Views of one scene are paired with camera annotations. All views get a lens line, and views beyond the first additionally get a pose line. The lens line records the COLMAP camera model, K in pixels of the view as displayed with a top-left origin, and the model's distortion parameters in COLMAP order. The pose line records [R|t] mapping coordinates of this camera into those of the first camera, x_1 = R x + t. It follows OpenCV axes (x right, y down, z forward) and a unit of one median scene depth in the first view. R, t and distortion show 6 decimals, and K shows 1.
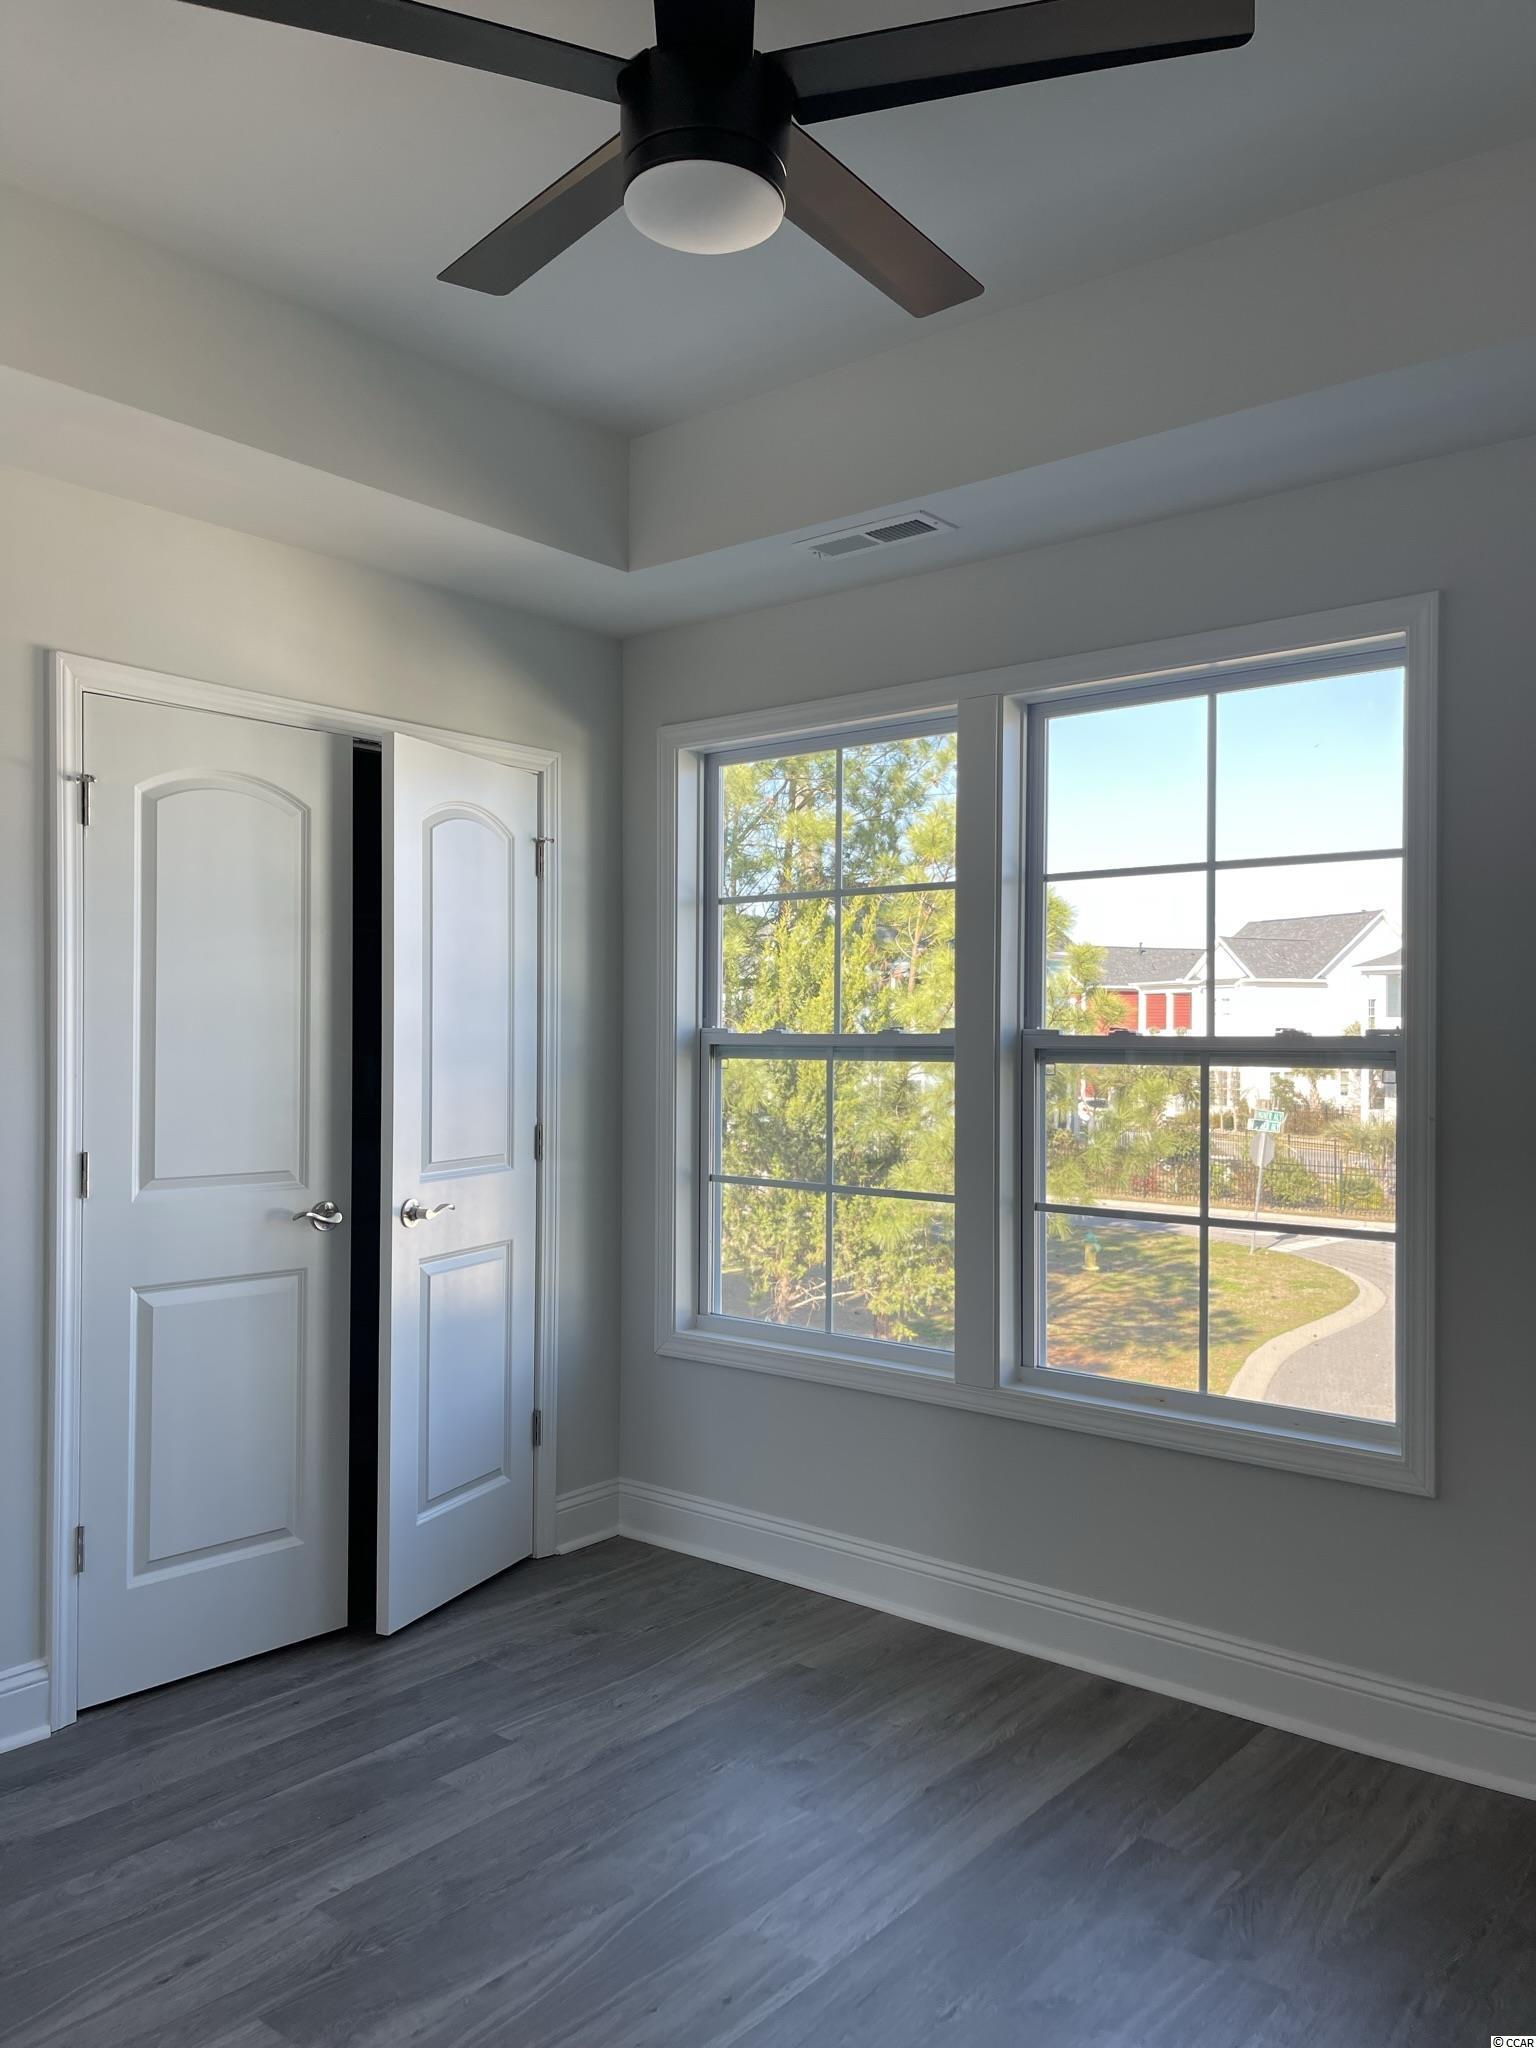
lens RADIAL K [[1546.9, 0, 748.0], [0, 1546.9, 1030.2], [0, 0, 1]] dist [0.060214, -0.073451]
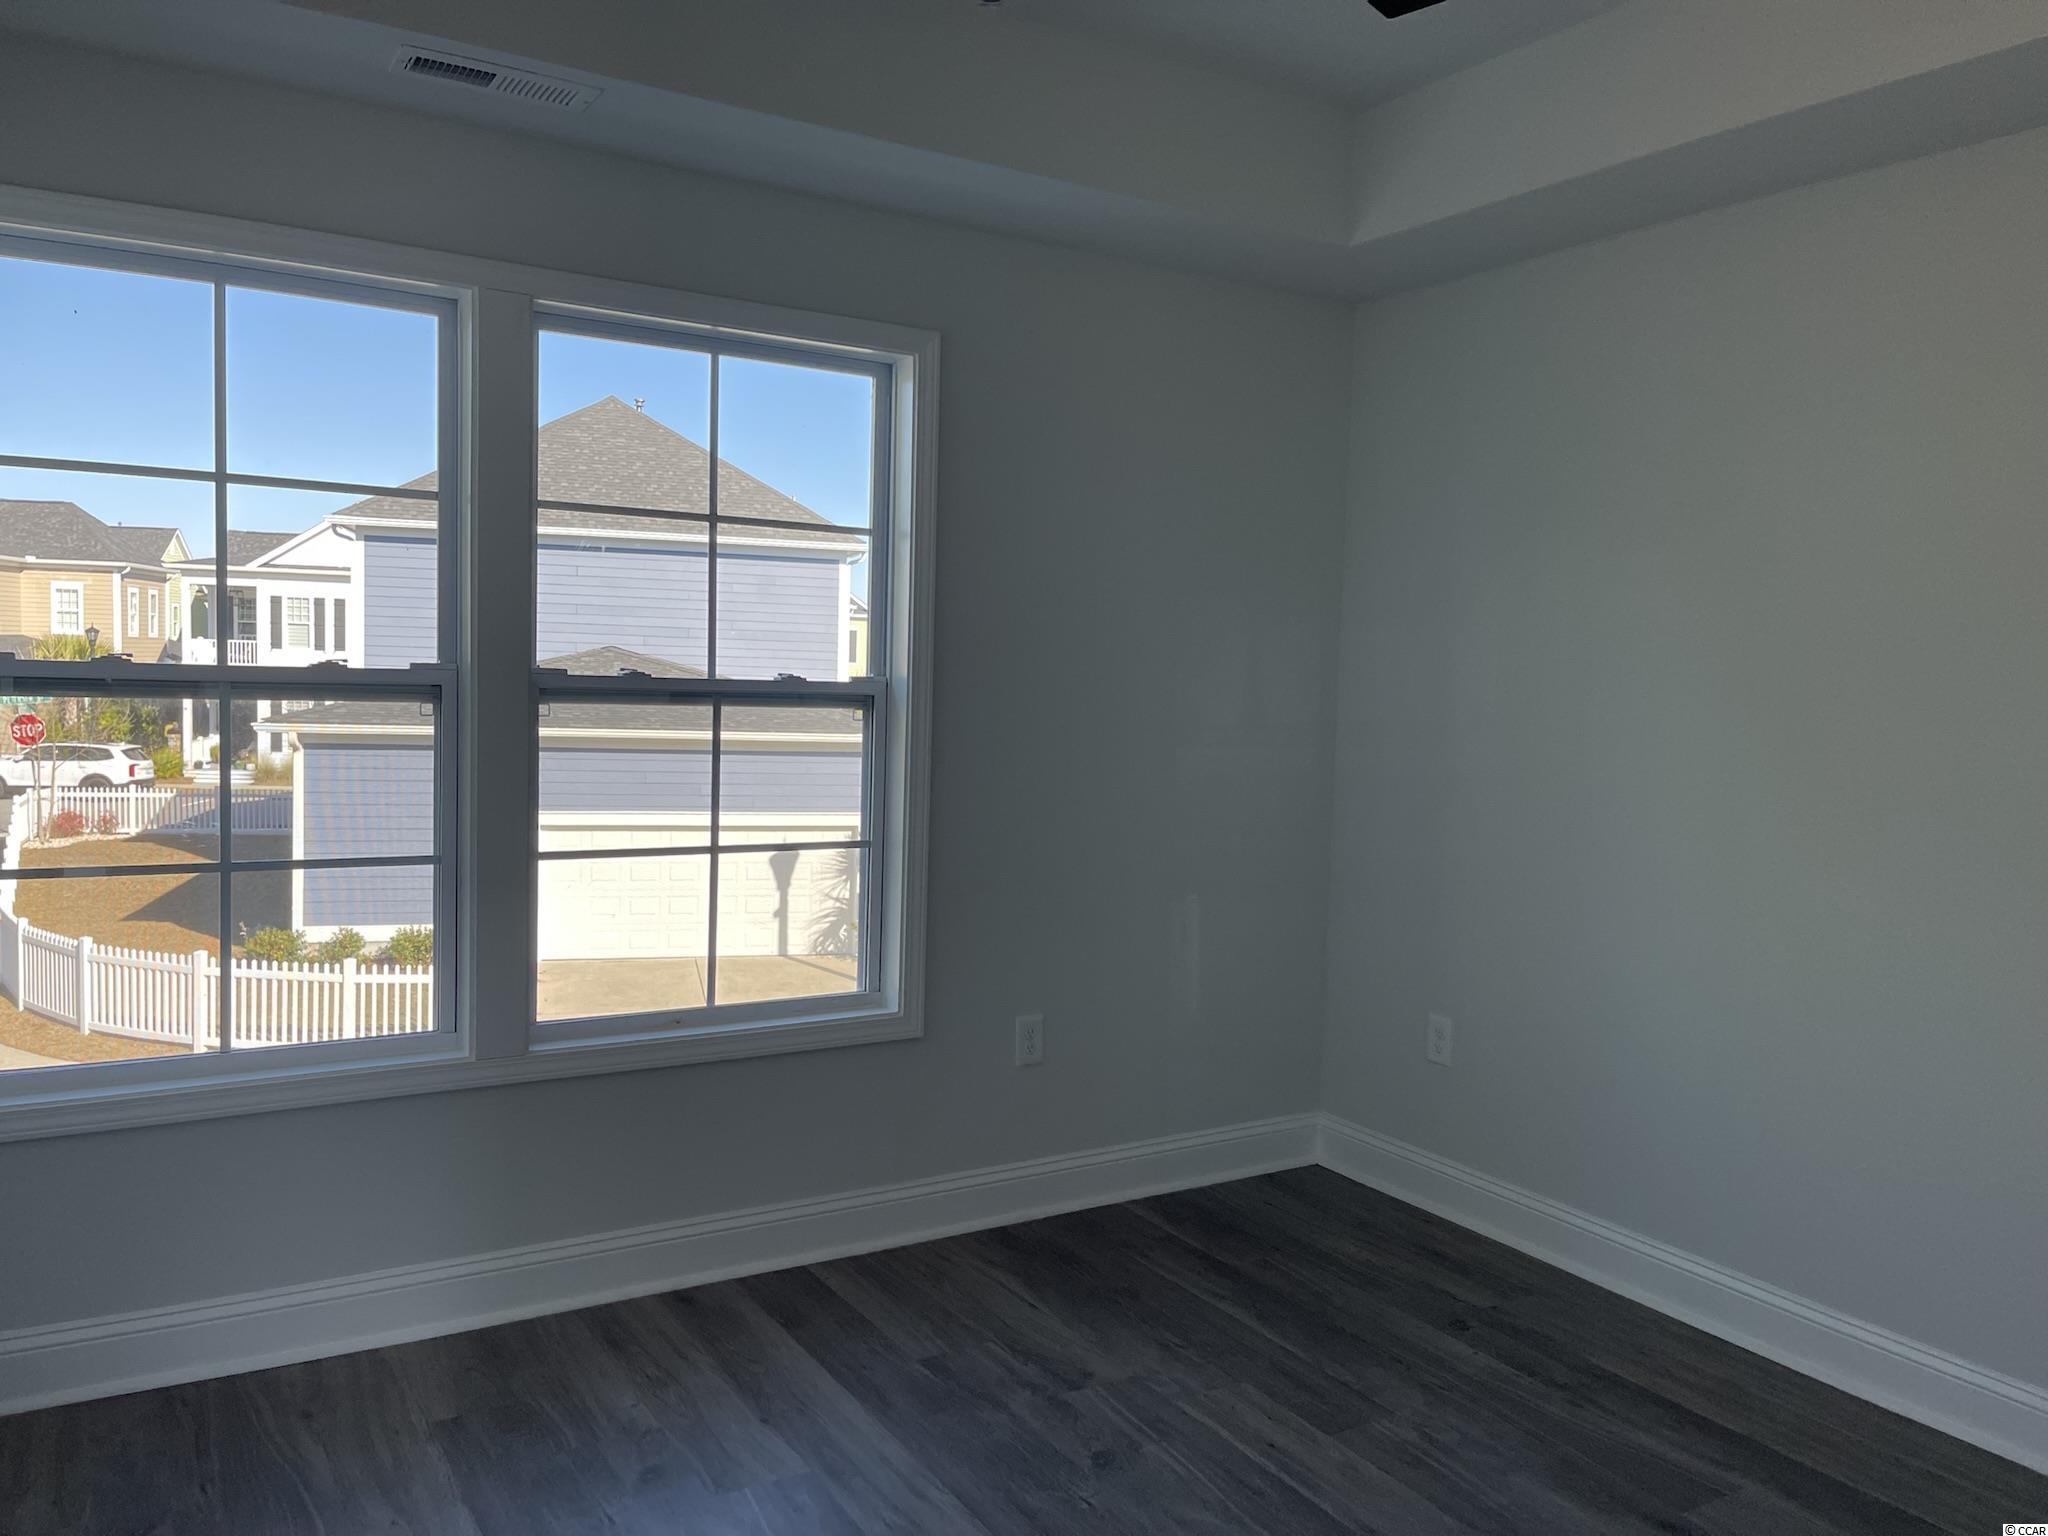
lens RADIAL K [[1546.9, 0, 968.6], [0, 1546.9, 747.9], [0, 0, 1]] dist [0.060214, -0.073451]
pose [[0.323460, -0.030929, 0.945736, -0.681921], [-0.024997, 0.998838, 0.041215, 0.003331], [-0.945912, -0.036972, 0.322310, 0.488123]]
